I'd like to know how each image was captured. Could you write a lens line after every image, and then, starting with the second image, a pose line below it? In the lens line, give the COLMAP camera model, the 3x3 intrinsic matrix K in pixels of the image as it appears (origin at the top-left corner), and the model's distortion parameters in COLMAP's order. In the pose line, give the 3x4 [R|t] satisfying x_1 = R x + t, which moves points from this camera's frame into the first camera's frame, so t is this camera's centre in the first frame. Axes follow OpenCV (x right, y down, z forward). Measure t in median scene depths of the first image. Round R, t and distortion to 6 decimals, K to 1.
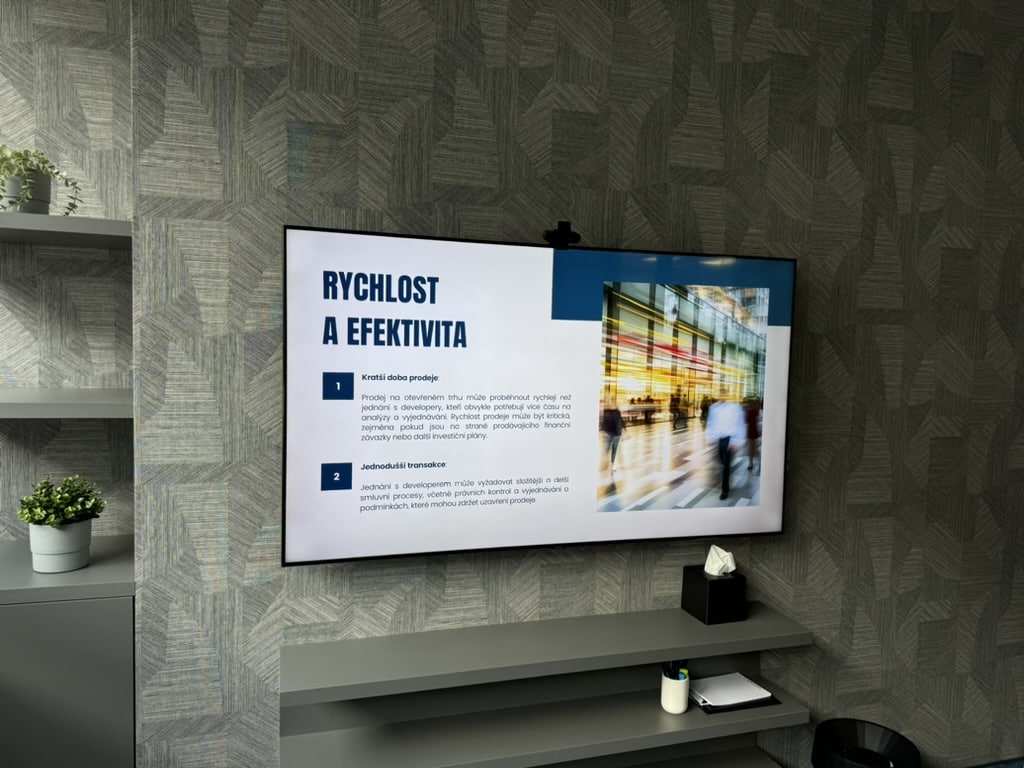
lens RADIAL K [[716.3, 0, 512.0], [0, 716.3, 384.0], [0, 0, 1]] dist [-0.000583, -0.000554]
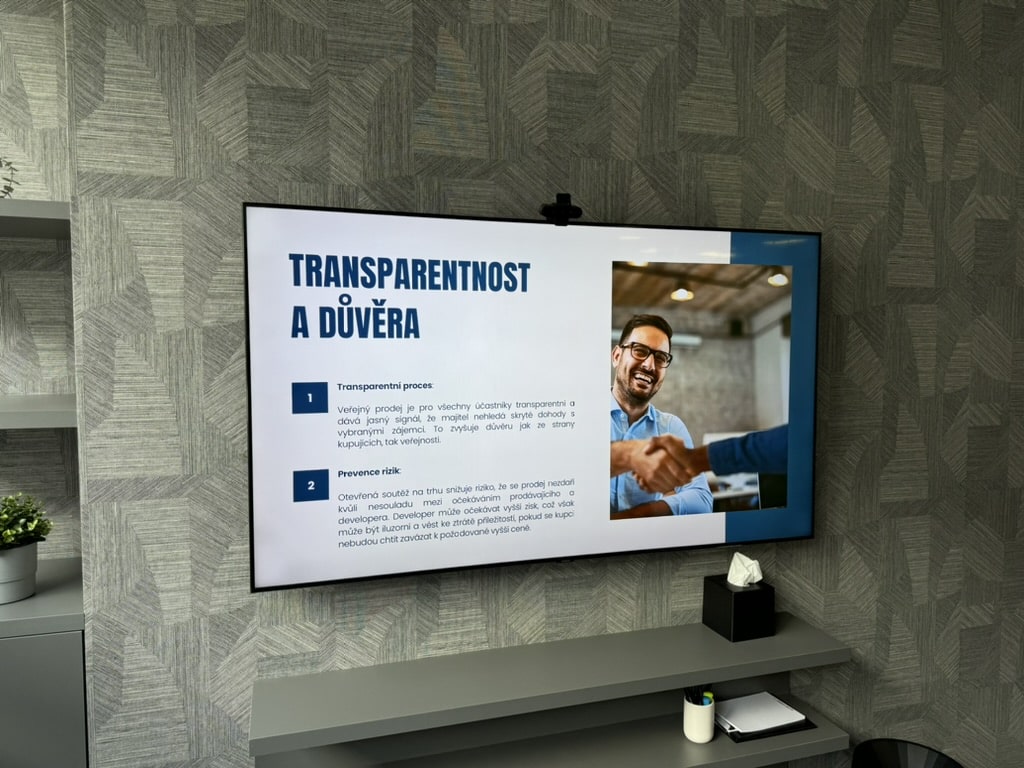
lens RADIAL K [[716.3, 0, 512.0], [0, 716.3, 384.0], [0, 0, 1]] dist [-0.000583, -0.000554]
pose [[0.999716, -0.023519, 0.003846, 0.000391], [0.023504, 0.999717, 0.003748, 0.003631], [-0.003933, -0.003657, 0.999986, 0.110520]]
